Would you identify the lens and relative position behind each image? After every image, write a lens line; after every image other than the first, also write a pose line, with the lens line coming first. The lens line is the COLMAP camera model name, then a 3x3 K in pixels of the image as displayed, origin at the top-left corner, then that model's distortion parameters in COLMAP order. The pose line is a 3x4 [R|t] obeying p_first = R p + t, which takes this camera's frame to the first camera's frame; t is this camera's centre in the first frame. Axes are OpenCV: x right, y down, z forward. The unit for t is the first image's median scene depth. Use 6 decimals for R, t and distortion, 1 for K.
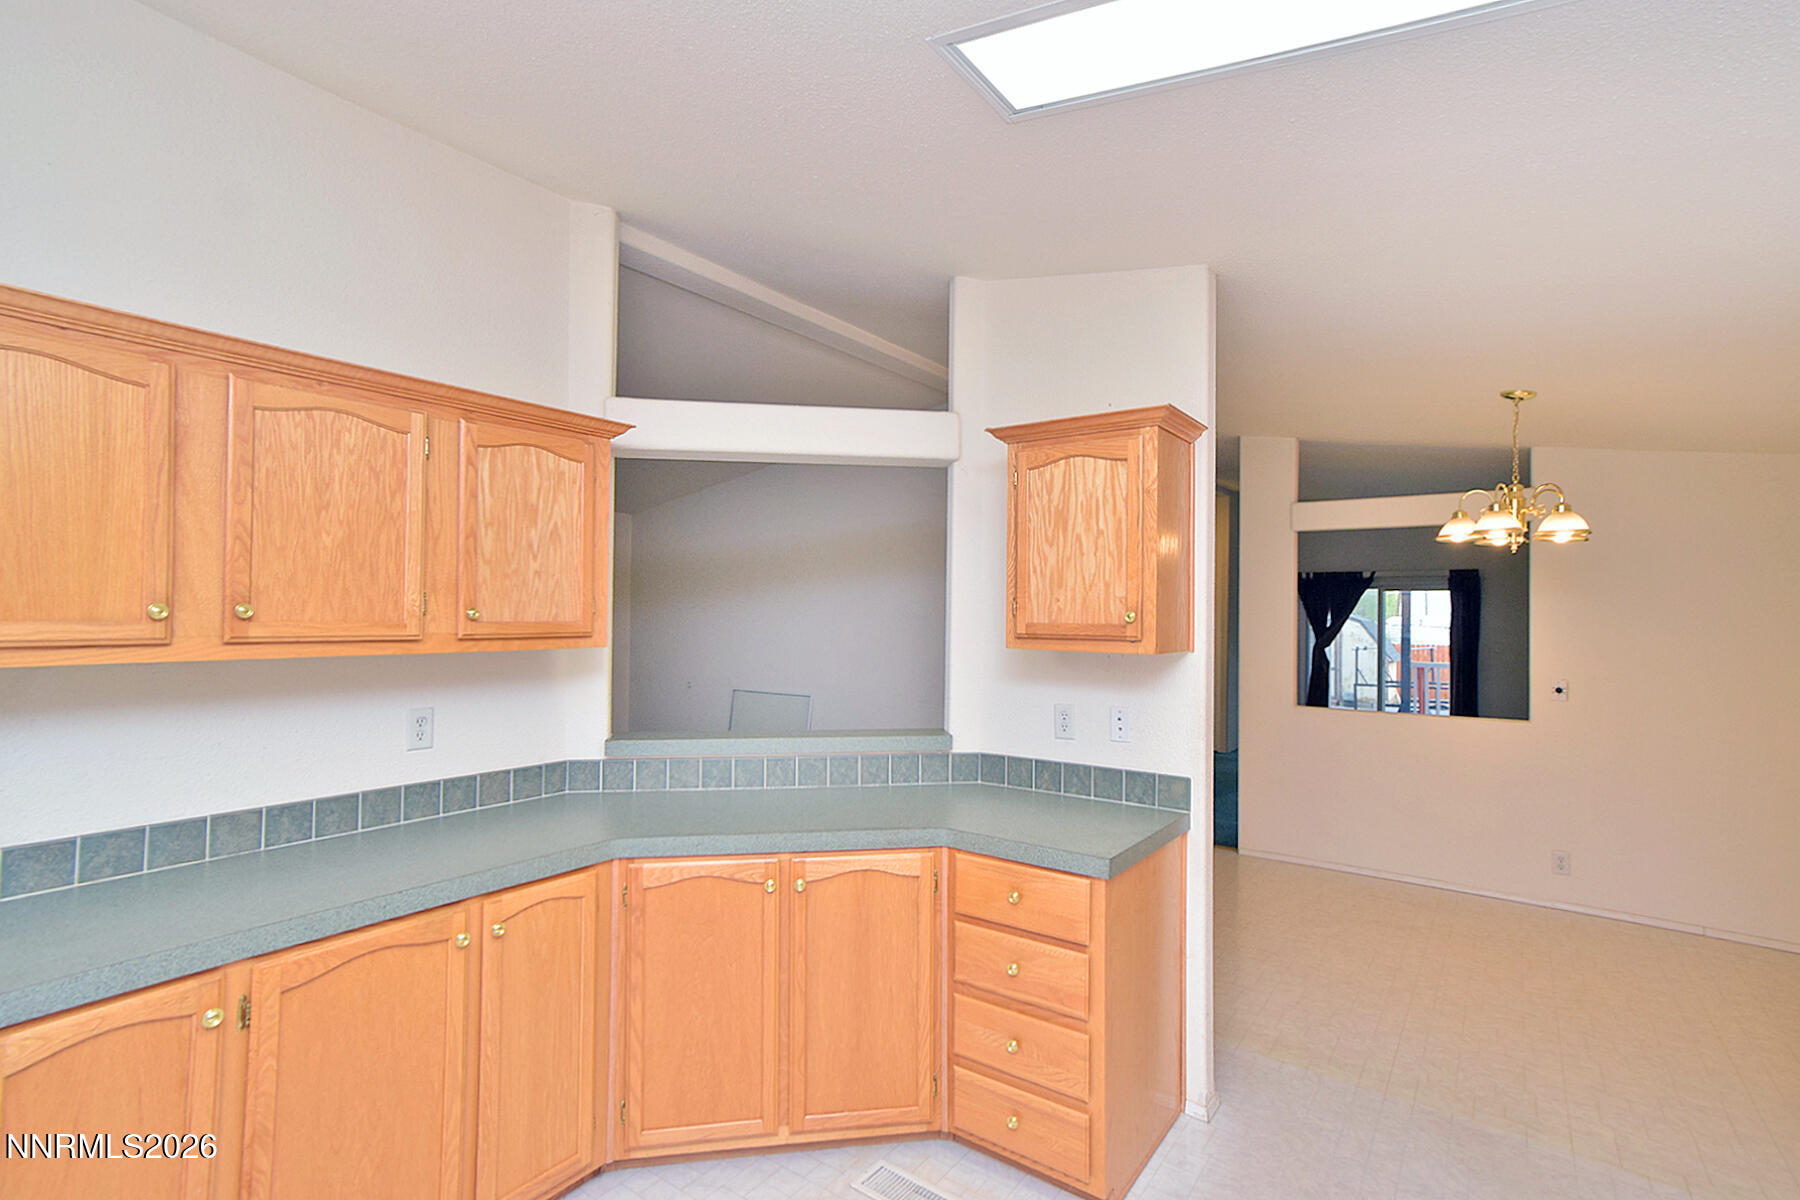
lens RADIAL K [[843.0, 0, 900.0], [0, 843.0, 600.0], [0, 0, 1]] dist [0.000222, 0.045282]
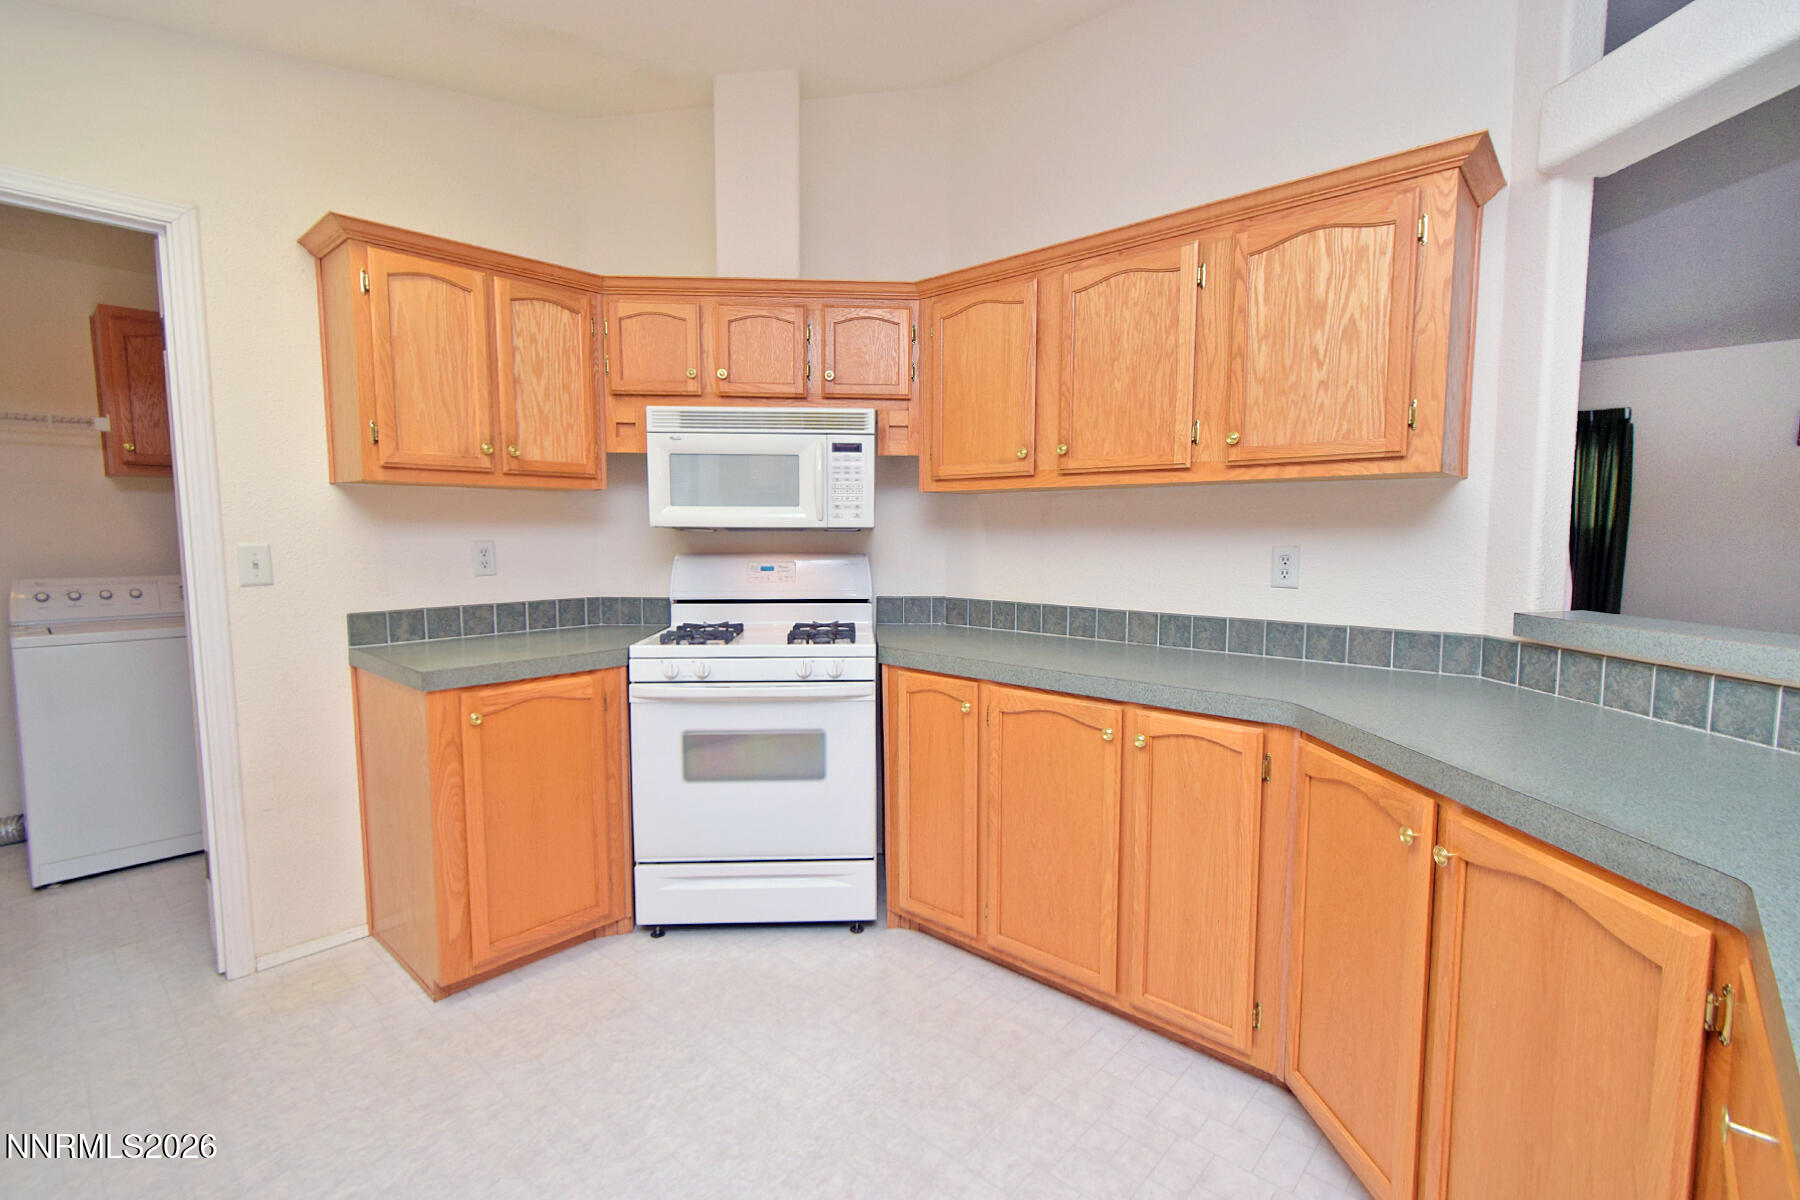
lens RADIAL K [[824.3, 0, 873.4], [0, 824.3, 613.7], [0, 0, 1]] dist [0.000873, -0.017679]
pose [[-0.122337, 0.090255, -0.988376, 0.460527], [0.015993, 0.995907, 0.088963, 0.118383], [0.992360, -0.004923, -0.123279, 0.672849]]
